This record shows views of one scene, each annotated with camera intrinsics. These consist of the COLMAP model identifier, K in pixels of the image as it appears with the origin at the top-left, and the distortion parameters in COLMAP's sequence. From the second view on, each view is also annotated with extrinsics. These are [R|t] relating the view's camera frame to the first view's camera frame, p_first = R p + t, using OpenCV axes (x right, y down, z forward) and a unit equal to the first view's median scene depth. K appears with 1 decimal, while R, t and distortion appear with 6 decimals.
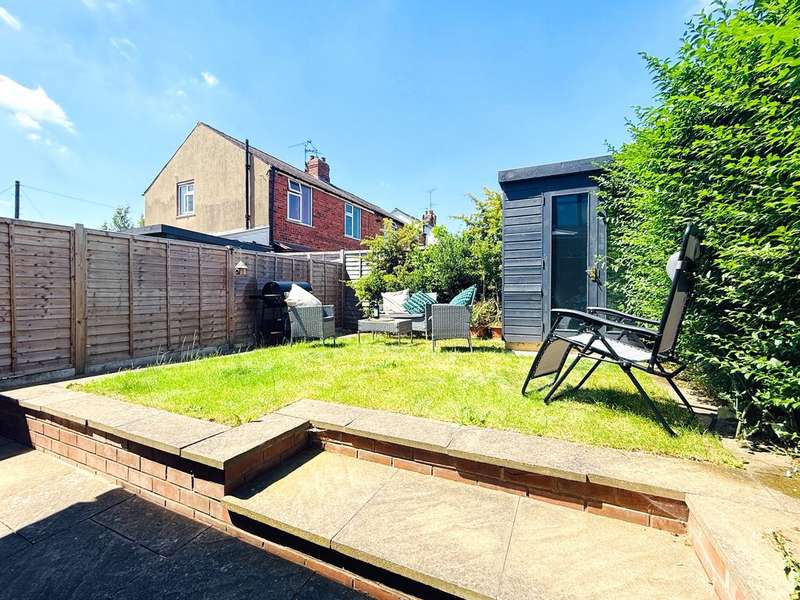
lens RADIAL K [[346.7, 0, 401.6], [0, 346.7, 298.5], [0, 0, 1]] dist [0.000947, -0.000366]
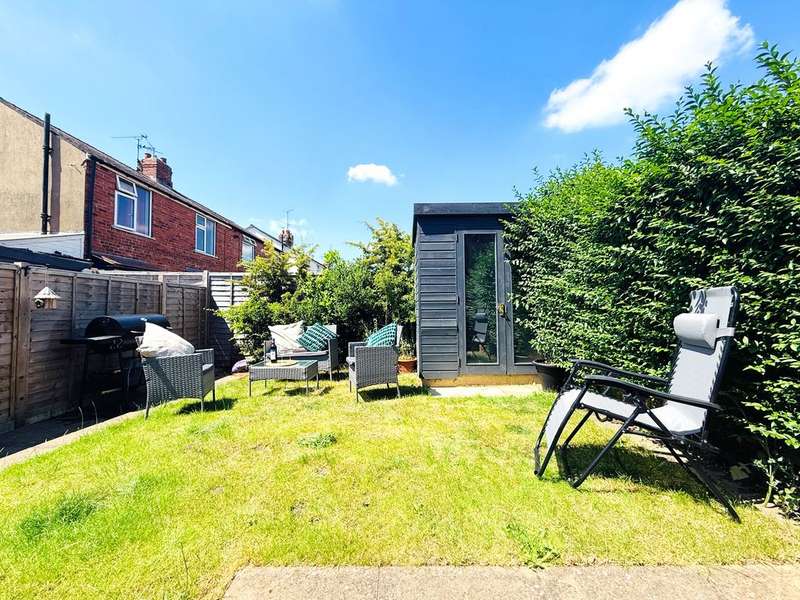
lens RADIAL K [[323.9, 0, 401.8], [0, 323.9, 300.3], [0, 0, 1]] dist [0.000356, -0.000980]
pose [[0.907046, 0.005645, 0.420994, -0.086124], [0.014078, 0.998944, -0.043727, -0.035686], [-0.420797, 0.045589, 0.906009, 0.131034]]
